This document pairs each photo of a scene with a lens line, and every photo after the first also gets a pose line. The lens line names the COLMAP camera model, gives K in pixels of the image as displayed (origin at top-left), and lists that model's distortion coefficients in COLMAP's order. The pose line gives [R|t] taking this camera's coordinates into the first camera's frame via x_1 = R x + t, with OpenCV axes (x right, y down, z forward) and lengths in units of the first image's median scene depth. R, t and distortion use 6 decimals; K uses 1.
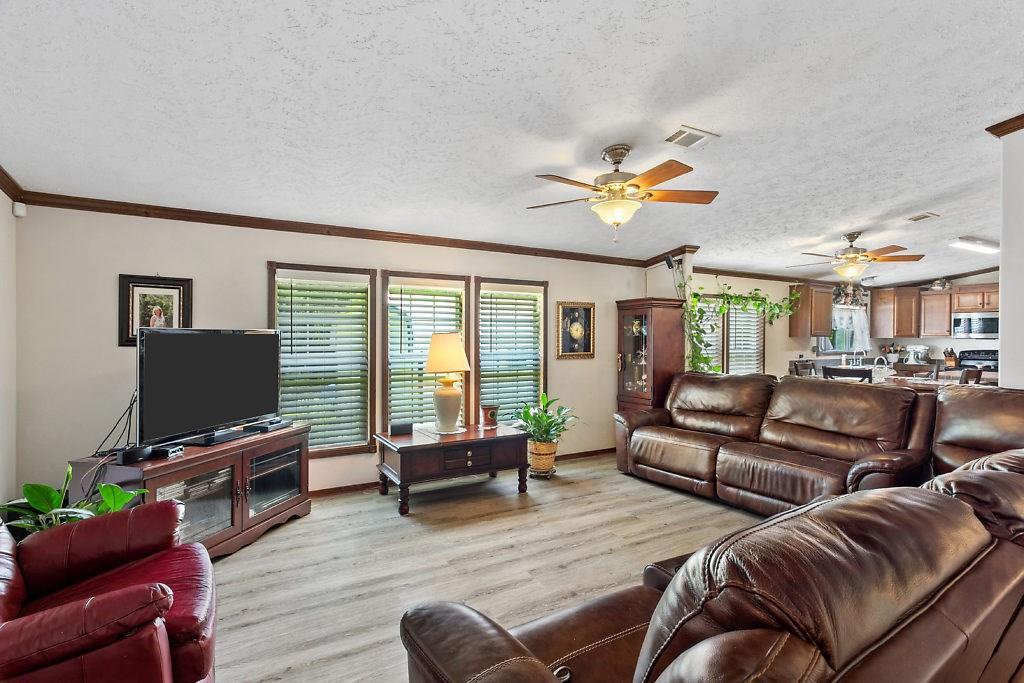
lens RADIAL K [[497.1, 0, 499.4], [0, 497.1, 341.5], [0, 0, 1]] dist [0.000925, 0.000919]
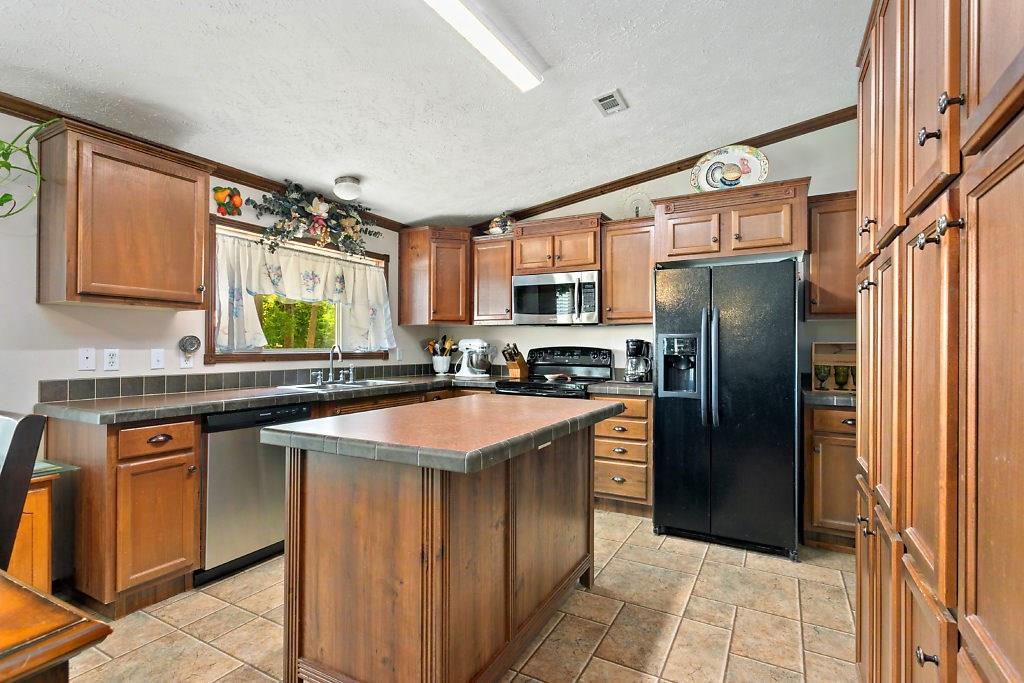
lens RADIAL K [[497.1, 0, 499.4], [0, 497.1, 341.5], [0, 0, 1]] dist [0.000925, 0.000919]
pose [[0.867647, 0.006178, 0.497143, 0.646843], [0.001043, 0.999898, -0.014246, 0.018851], [-0.497180, 0.012879, 0.867552, 0.563624]]
